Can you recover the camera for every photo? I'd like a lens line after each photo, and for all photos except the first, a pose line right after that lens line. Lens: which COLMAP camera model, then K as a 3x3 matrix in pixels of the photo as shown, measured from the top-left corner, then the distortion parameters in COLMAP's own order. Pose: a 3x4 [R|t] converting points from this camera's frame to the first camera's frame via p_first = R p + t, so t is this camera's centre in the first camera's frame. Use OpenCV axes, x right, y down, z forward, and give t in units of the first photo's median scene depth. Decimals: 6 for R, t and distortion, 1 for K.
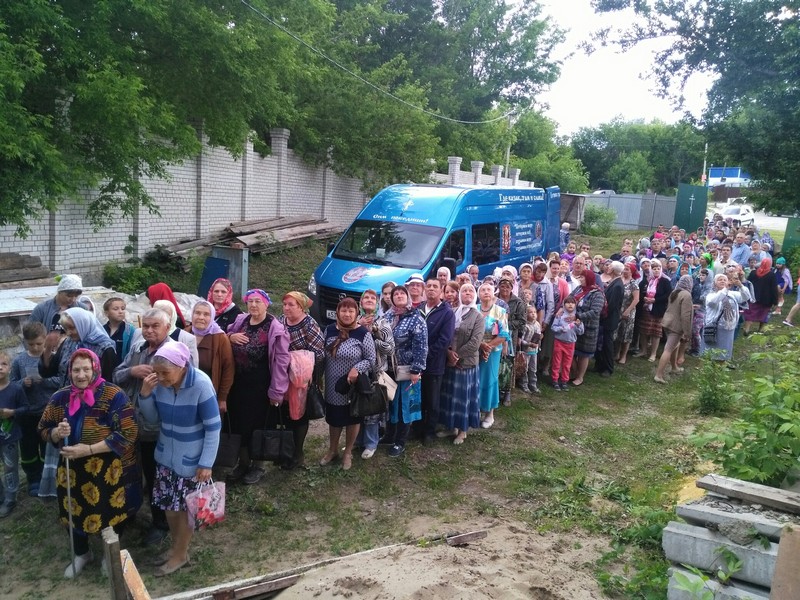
lens RADIAL K [[681.9, 0, 400.0], [0, 681.9, 300.0], [0, 0, 1]] dist [0.127505, -0.269093]
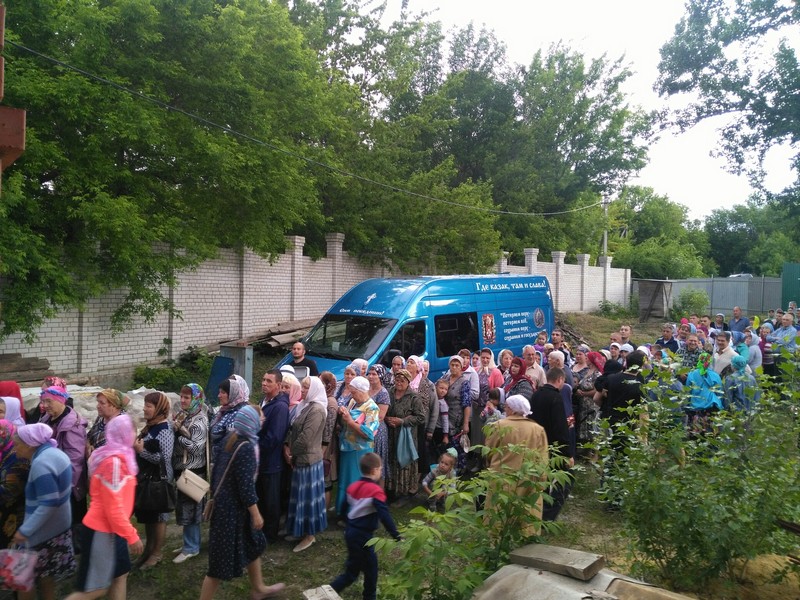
lens RADIAL K [[681.9, 0, 400.0], [0, 681.9, 300.0], [0, 0, 1]] dist [0.127505, -0.269093]
pose [[0.976190, -0.044190, -0.212368, 0.142769], [0.013828, 0.989715, -0.142380, 0.004000], [0.216476, 0.136054, 0.966761, 0.019373]]
